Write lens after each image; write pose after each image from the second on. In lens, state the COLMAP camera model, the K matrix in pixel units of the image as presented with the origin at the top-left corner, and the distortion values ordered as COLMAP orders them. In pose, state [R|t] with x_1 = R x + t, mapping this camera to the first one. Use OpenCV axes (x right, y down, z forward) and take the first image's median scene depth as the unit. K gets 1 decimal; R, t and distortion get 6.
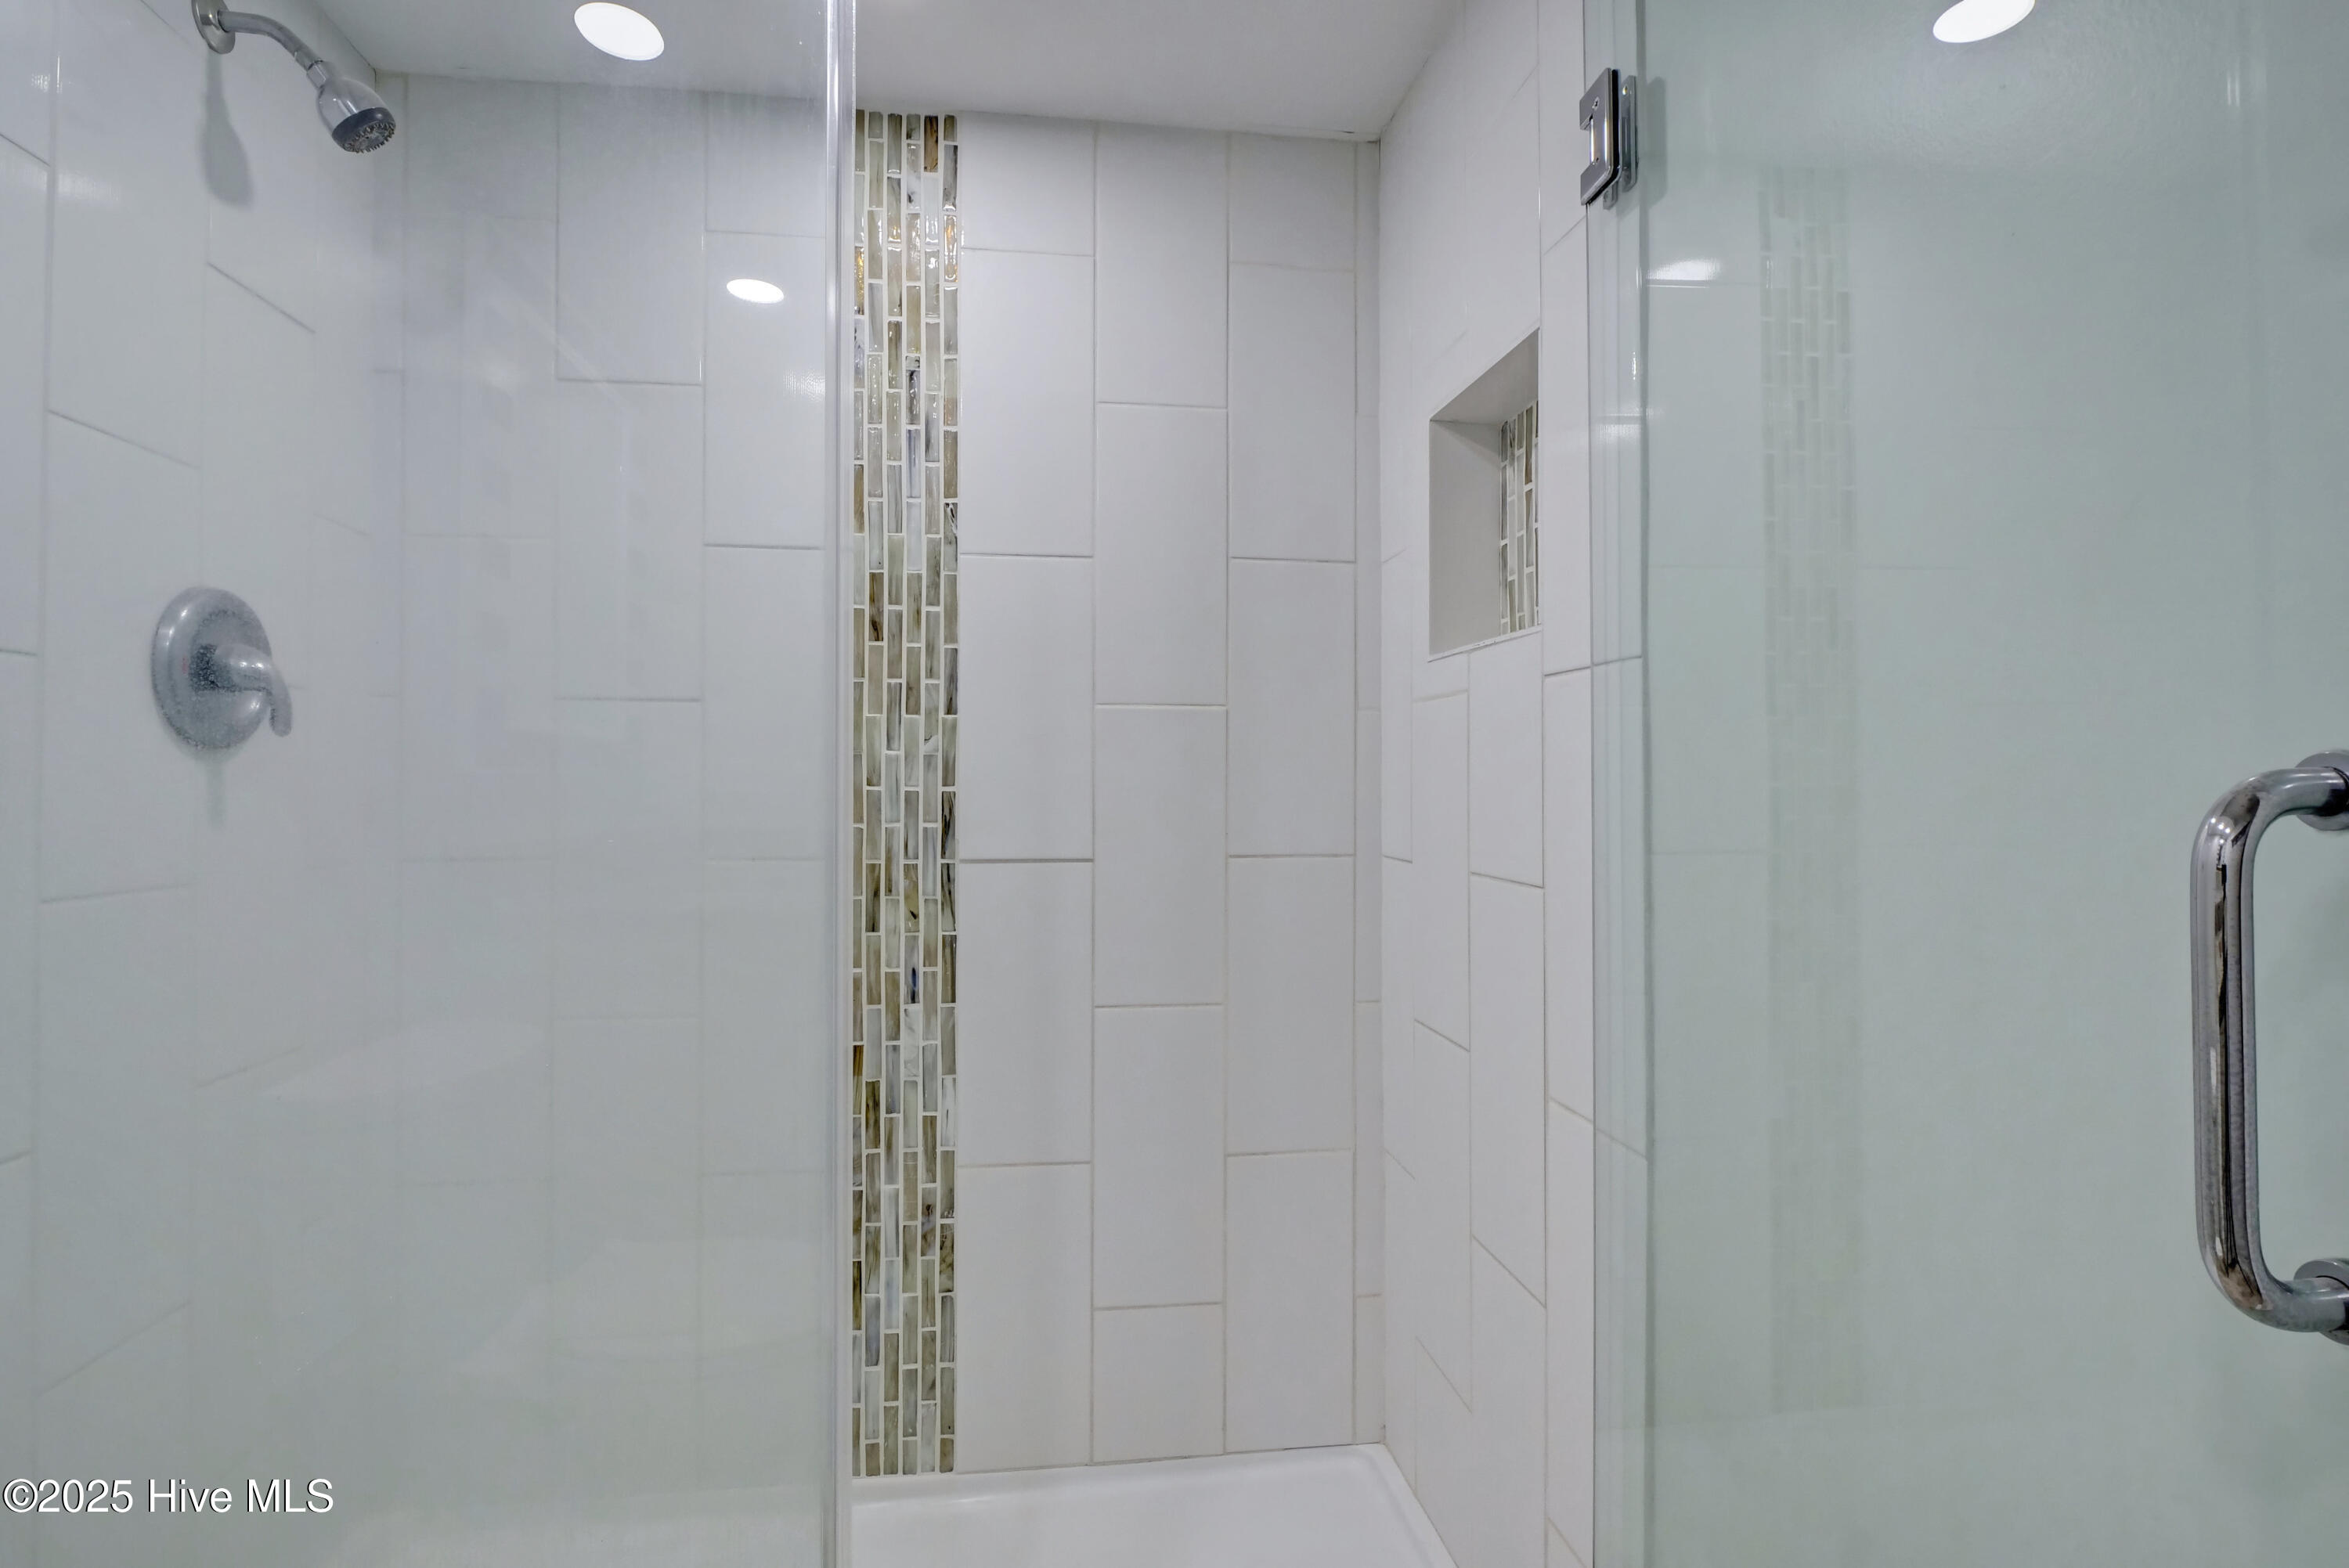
lens RADIAL K [[1140.9, 0, 1170.4], [0, 1140.9, 772.6], [0, 0, 1]] dist [-0.011603, -0.001757]
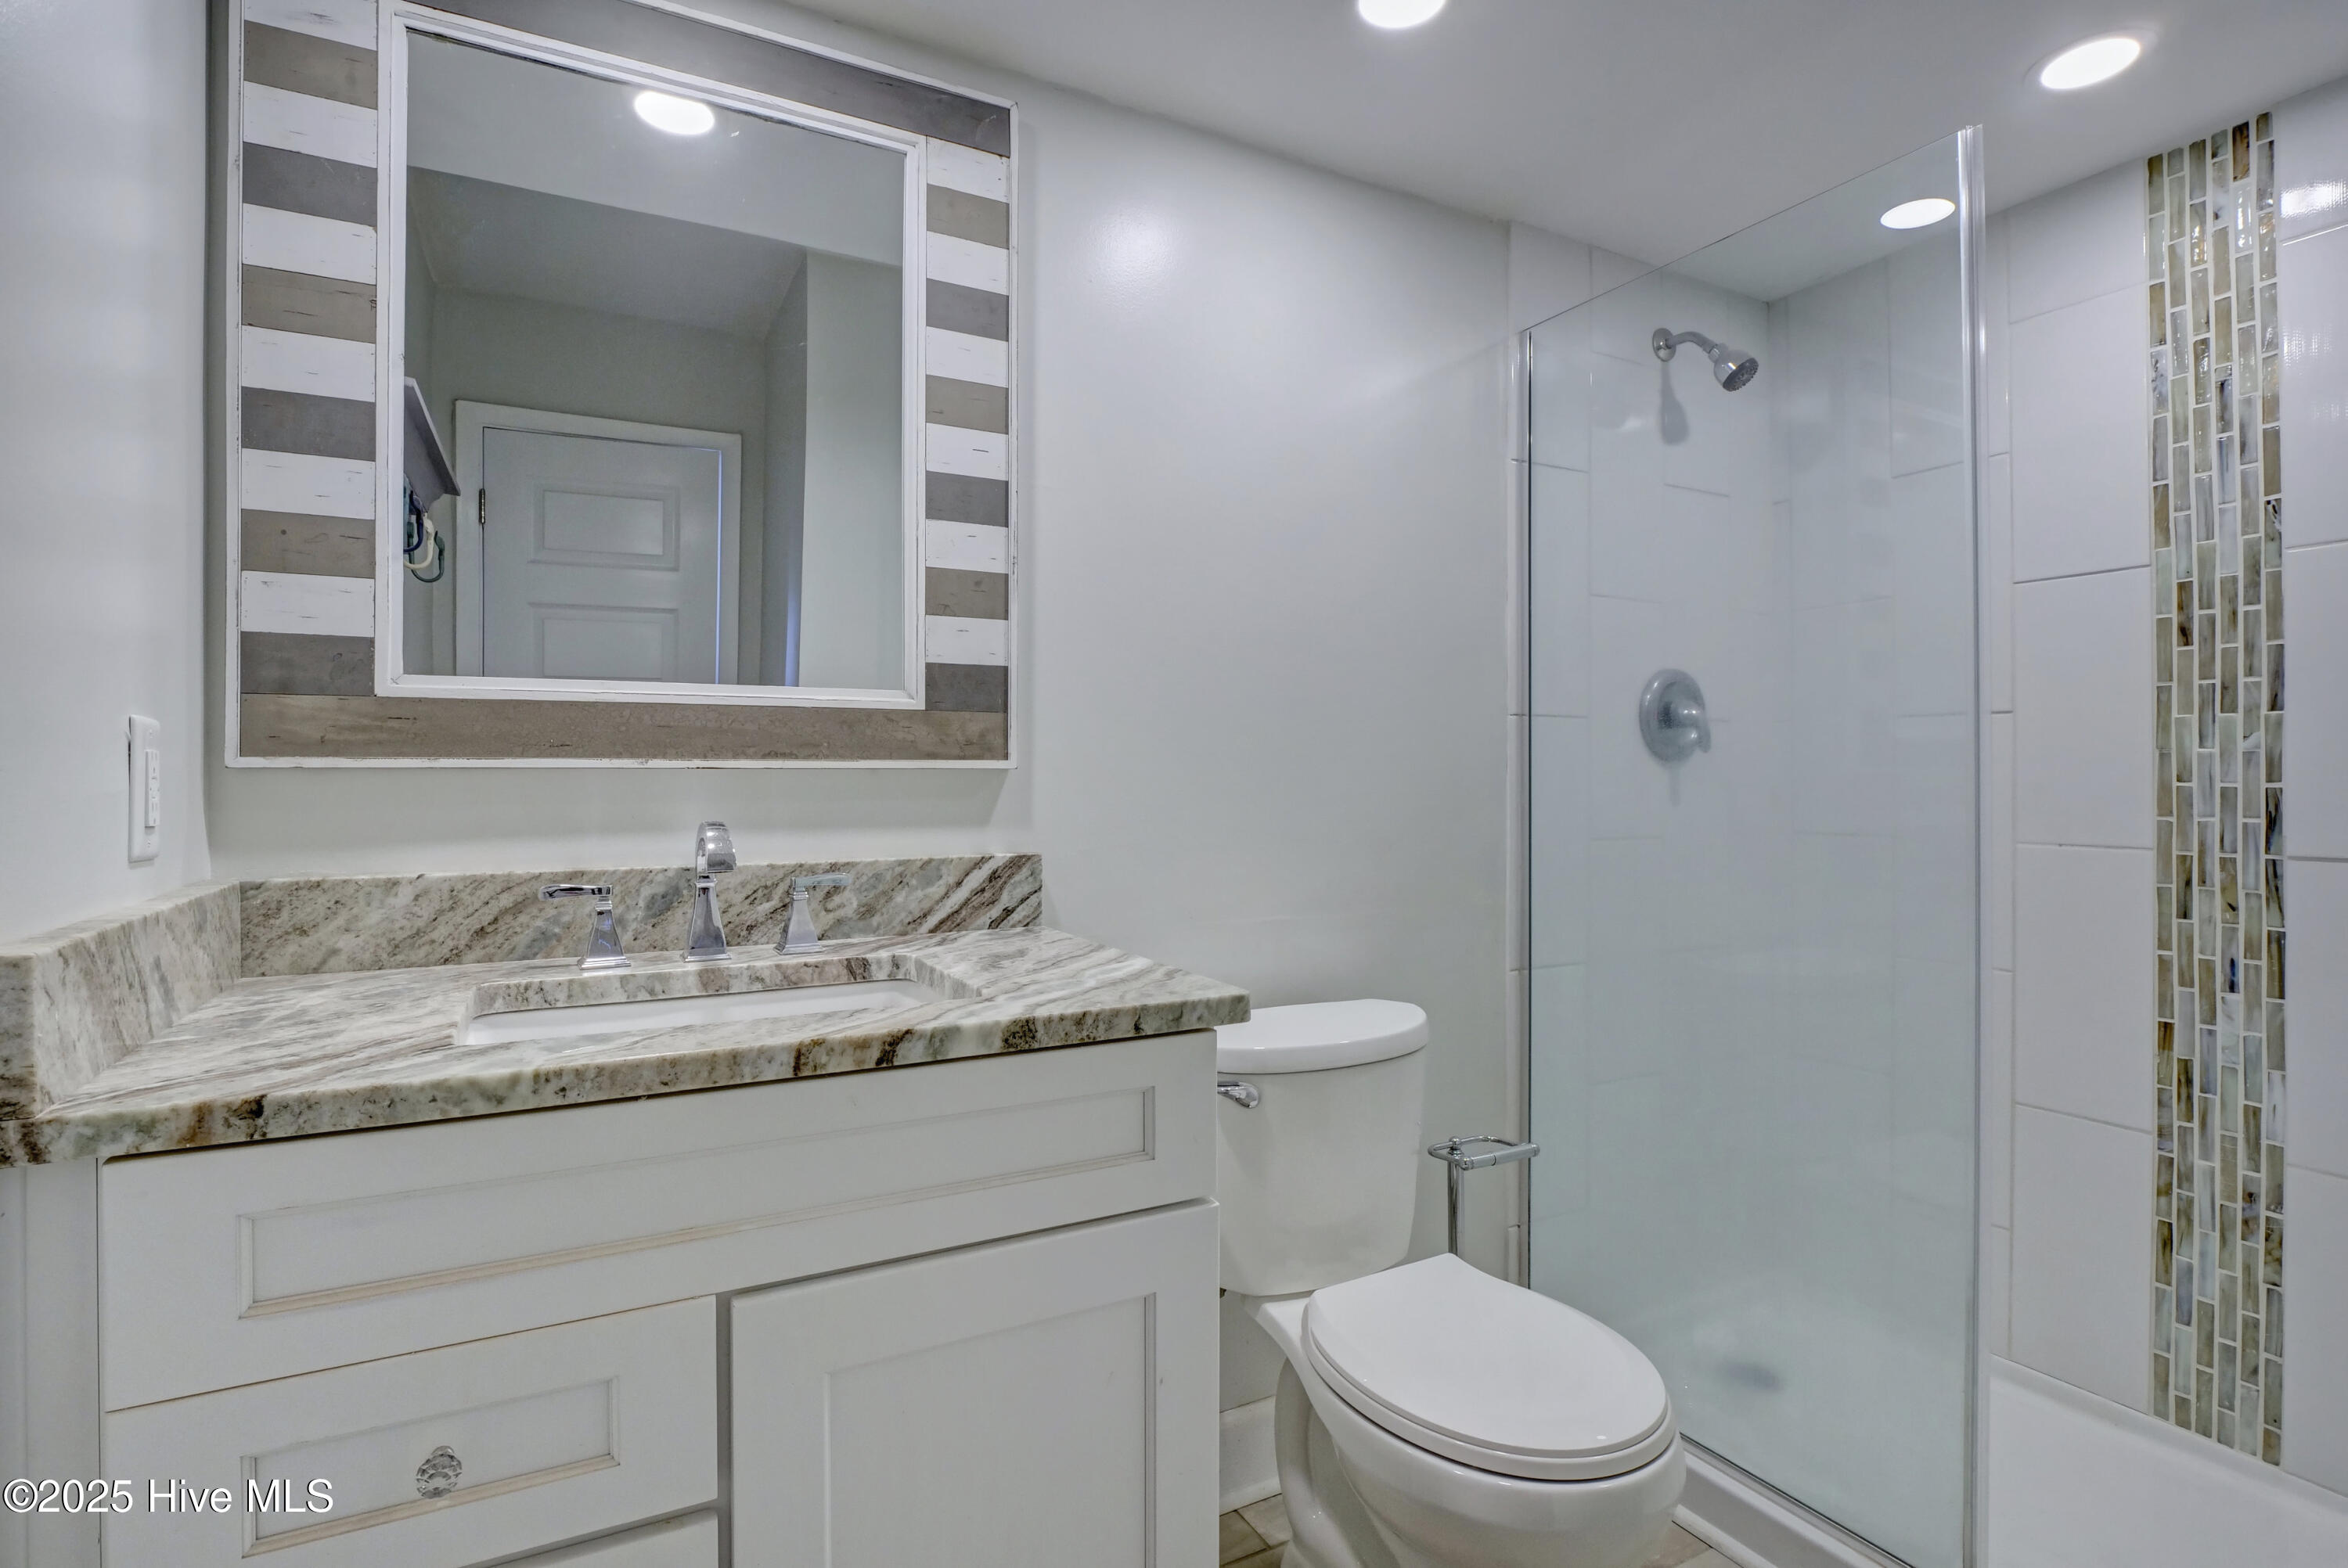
lens RADIAL K [[1140.4, 0, 1179.1], [0, 1140.4, 784.5], [0, 0, 1]] dist [-0.011603, -0.001757]
pose [[0.365982, 0.000661, -0.930622, 0.376262], [0.011733, 0.999917, 0.005325, -0.002687], [0.930548, -0.012868, 0.365944, -0.259787]]
